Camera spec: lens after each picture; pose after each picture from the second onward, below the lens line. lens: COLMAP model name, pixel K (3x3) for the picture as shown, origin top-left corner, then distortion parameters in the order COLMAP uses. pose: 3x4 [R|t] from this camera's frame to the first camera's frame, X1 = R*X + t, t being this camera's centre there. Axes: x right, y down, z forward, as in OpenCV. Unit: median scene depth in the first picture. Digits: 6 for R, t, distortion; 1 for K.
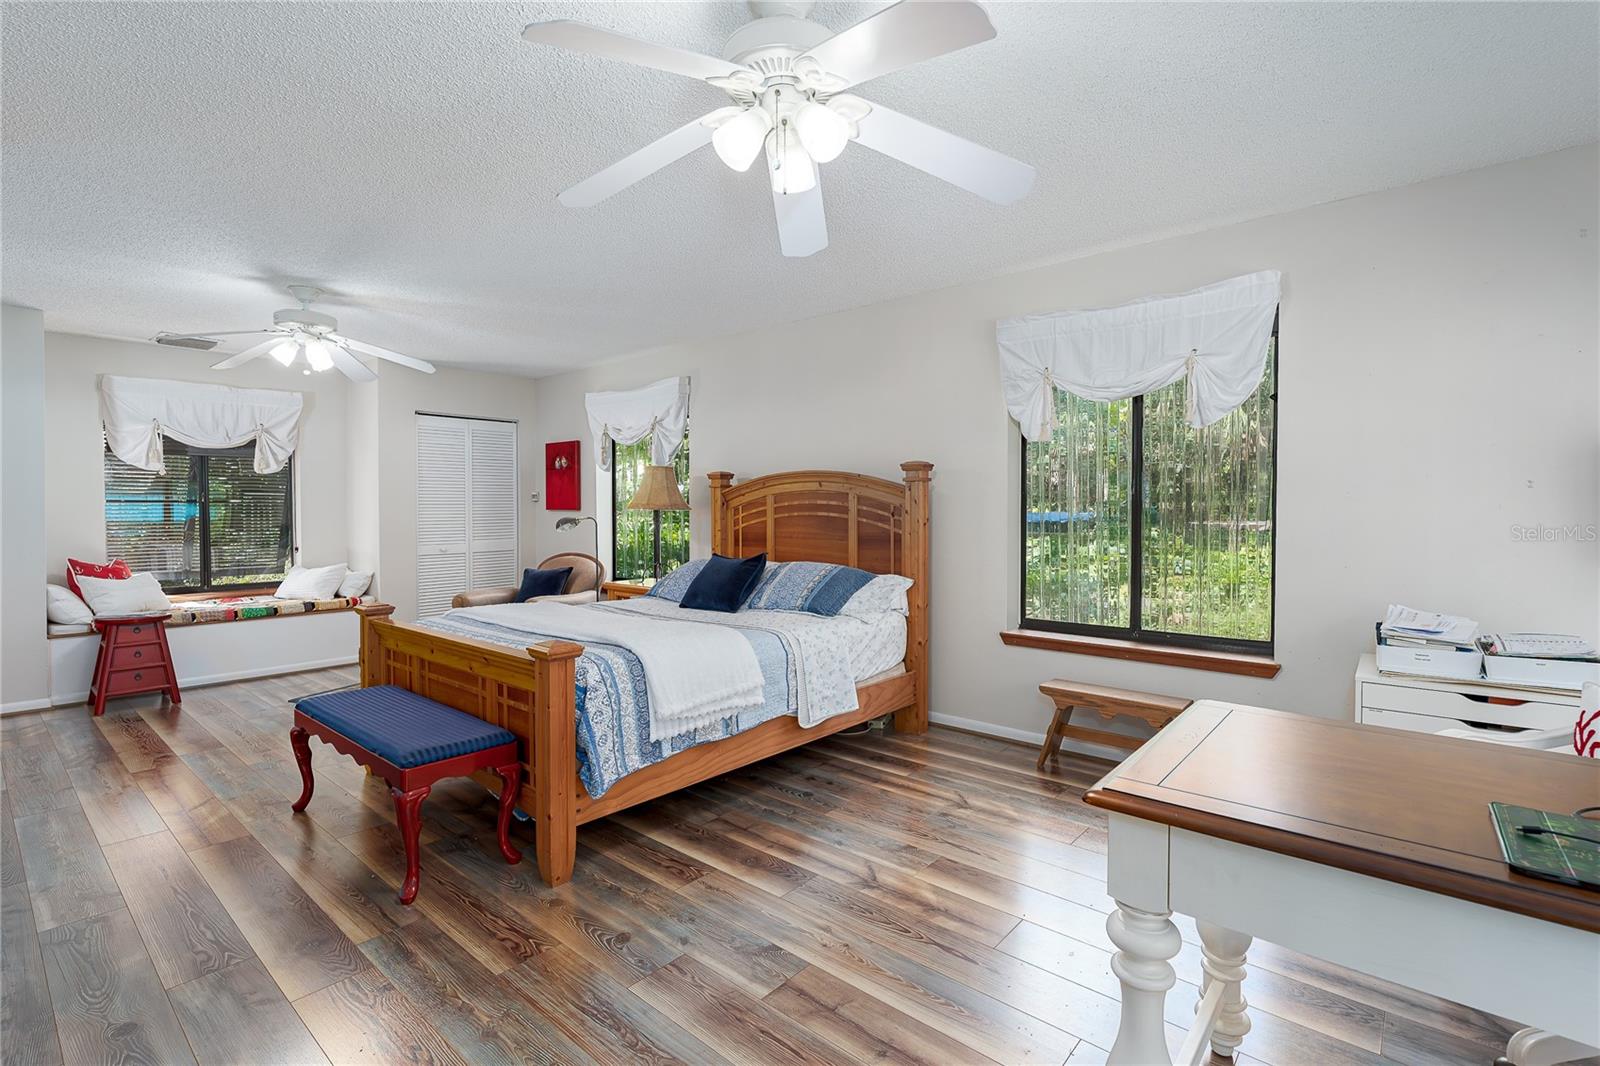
lens RADIAL K [[735.1, 0, 803.1], [0, 735.1, 524.6], [0, 0, 1]] dist [-0.002070, -0.001907]
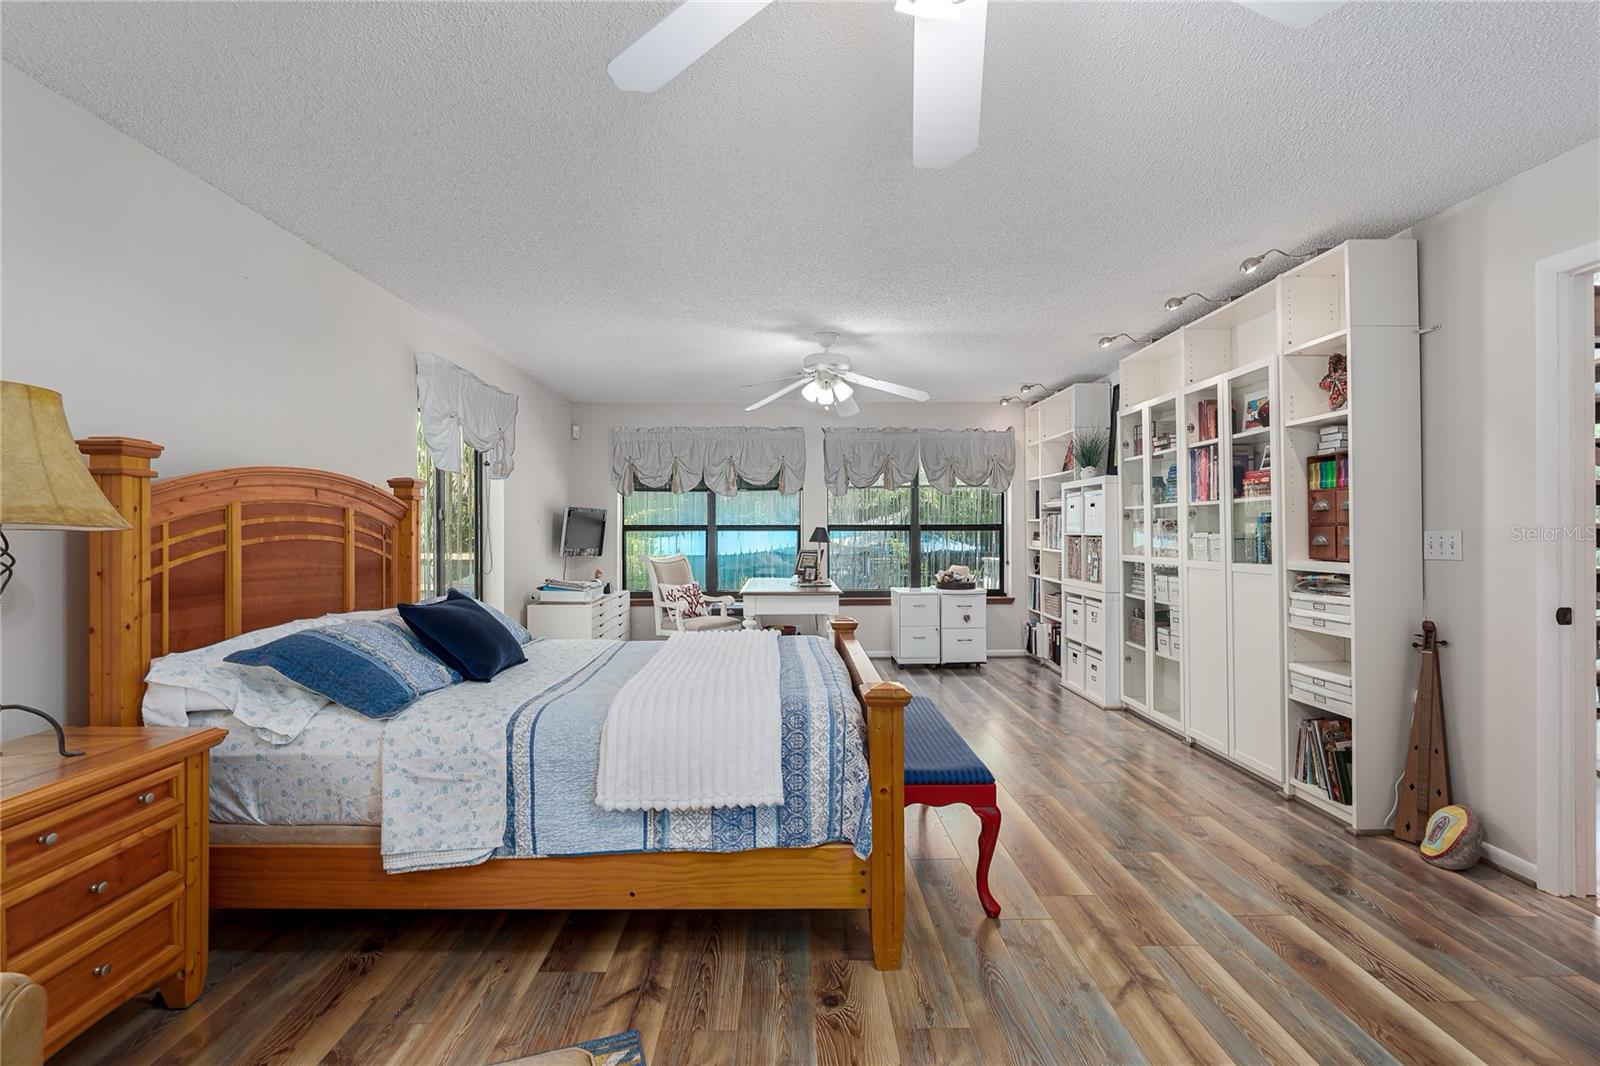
lens RADIAL K [[735.1, 0, 805.3], [0, 735.1, 529.1], [0, 0, 1]] dist [-0.002070, -0.001907]
pose [[-0.670933, 0.006144, 0.741493, -0.757967], [0.016330, 0.999846, 0.006491, -0.019206], [-0.741339, 0.016463, -0.670929, 1.111474]]
